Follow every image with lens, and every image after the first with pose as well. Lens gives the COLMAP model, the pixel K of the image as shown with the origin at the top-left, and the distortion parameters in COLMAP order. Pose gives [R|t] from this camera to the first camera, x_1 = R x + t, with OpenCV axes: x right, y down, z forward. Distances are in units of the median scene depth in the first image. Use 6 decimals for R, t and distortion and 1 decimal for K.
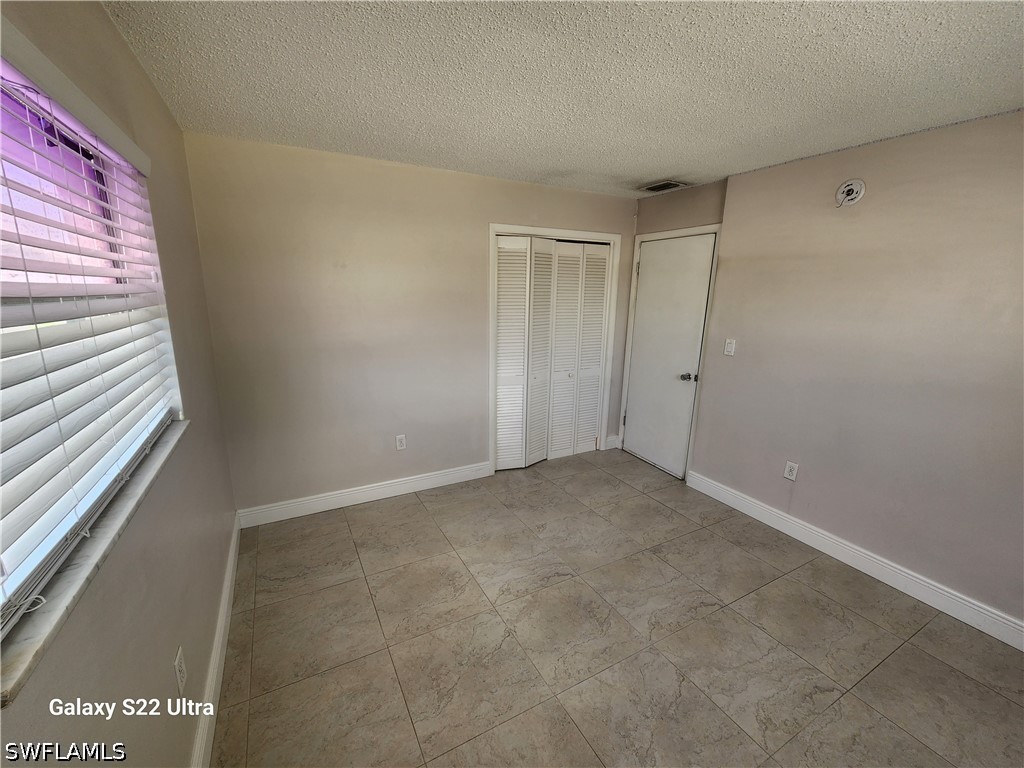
lens RADIAL K [[419.1, 0, 502.3], [0, 419.1, 390.7], [0, 0, 1]] dist [0.001217, -0.000018]
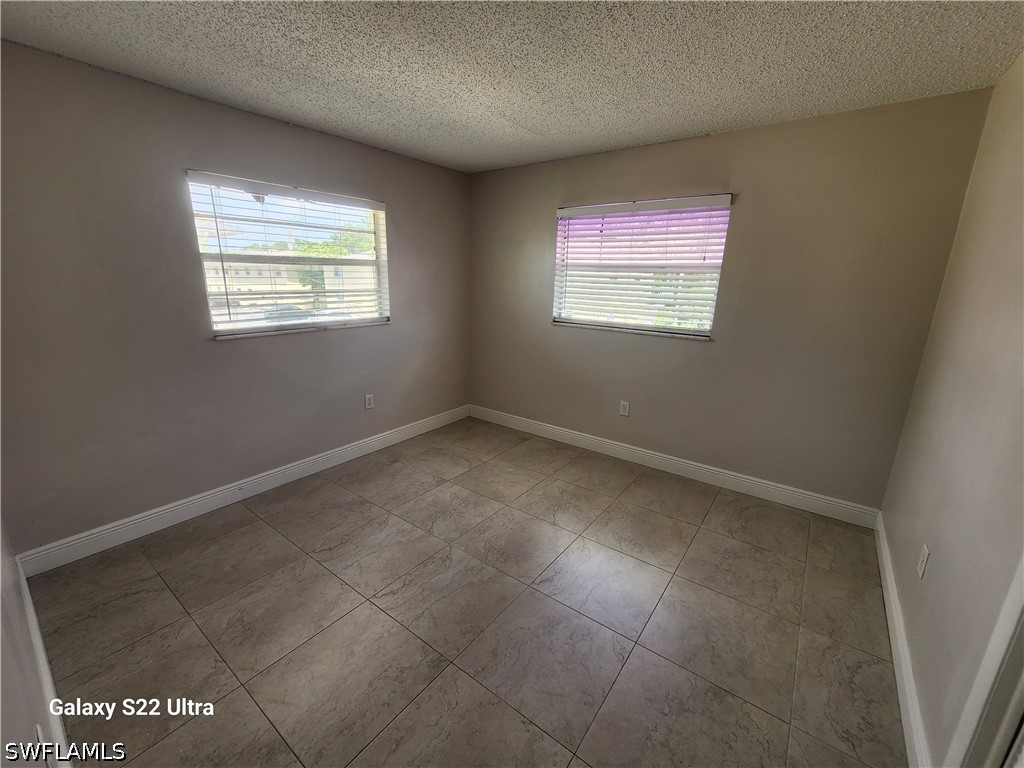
lens RADIAL K [[421.2, 0, 506.8], [0, 421.2, 385.5], [0, 0, 1]] dist [-0.001472, 0.000220]
pose [[-0.904565, 0.079230, -0.418908, 0.621937], [-0.129953, 0.884581, 0.447917, -0.345029], [0.406046, 0.459608, -0.789865, 1.661354]]
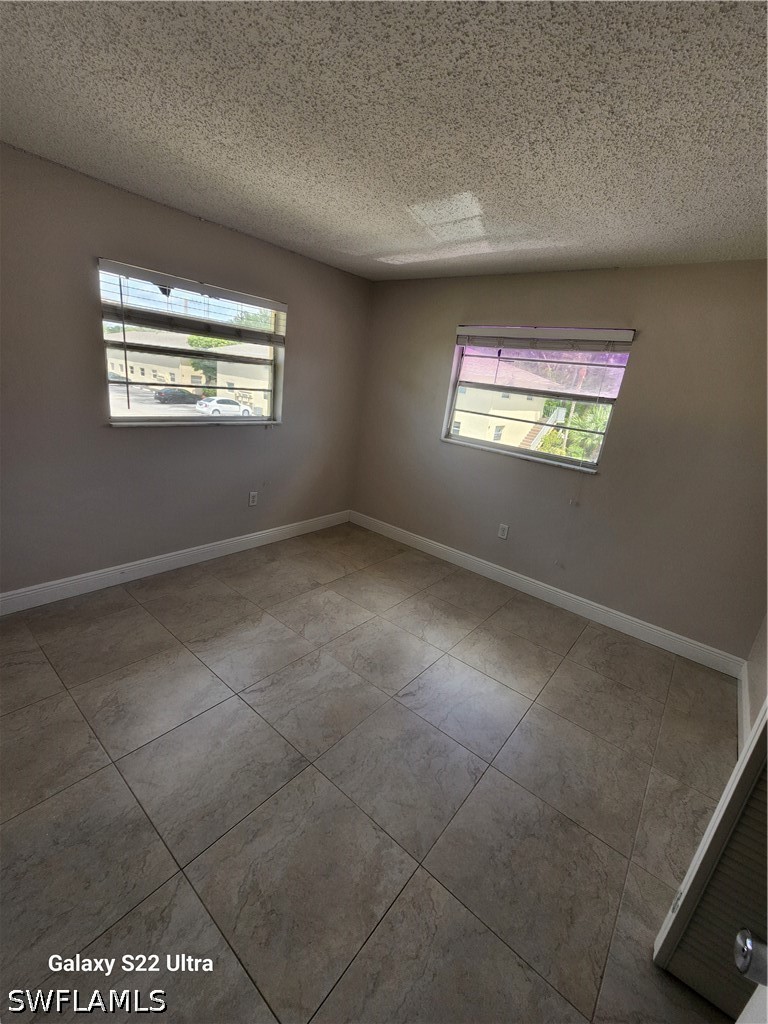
lens RADIAL K [[421.2, 0, 379.3], [0, 421.2, 500.2], [0, 0, 1]] dist [-0.001472, 0.000220]
pose [[-0.916349, -0.002344, -0.400373, 0.635091], [-0.209001, 0.855727, 0.473340, -0.376792], [0.341501, 0.517423, -0.784634, 1.659838]]
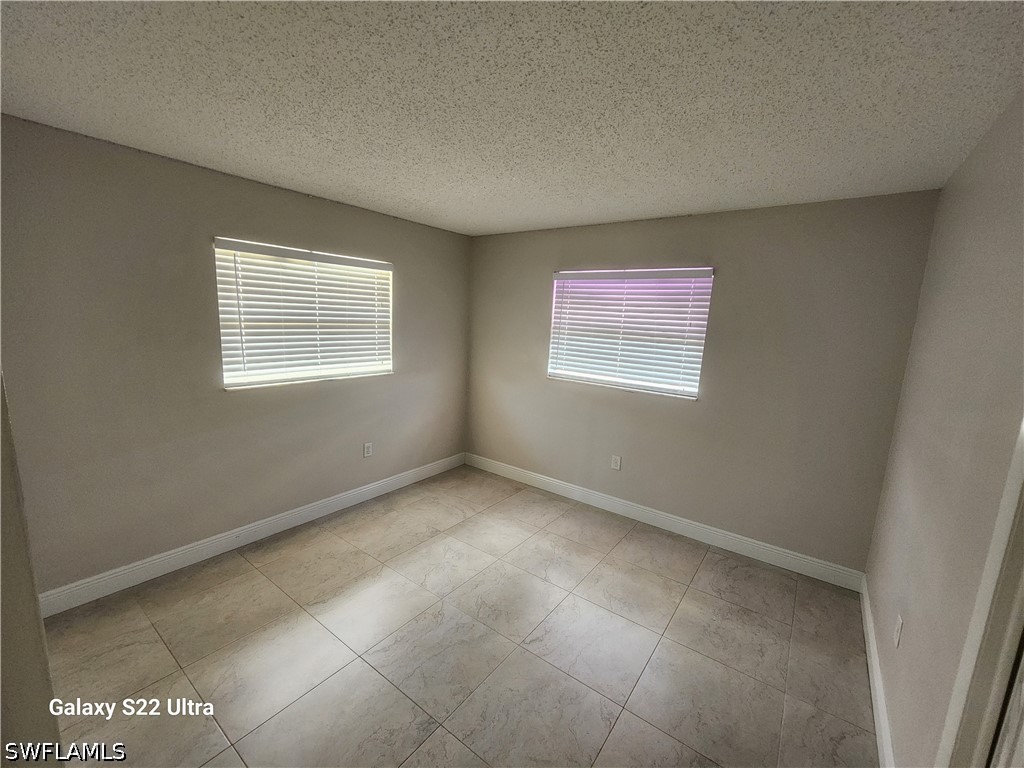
lens RADIAL K [[421.3, 0, 505.2], [0, 421.3, 386.6], [0, 0, 1]] dist [-0.000608, 0.000083]
pose [[-0.903479, 0.019103, -0.428207, 0.645112], [-0.153168, 0.918658, 0.364152, -0.416301], [0.400332, 0.394591, -0.827062, 1.690319]]
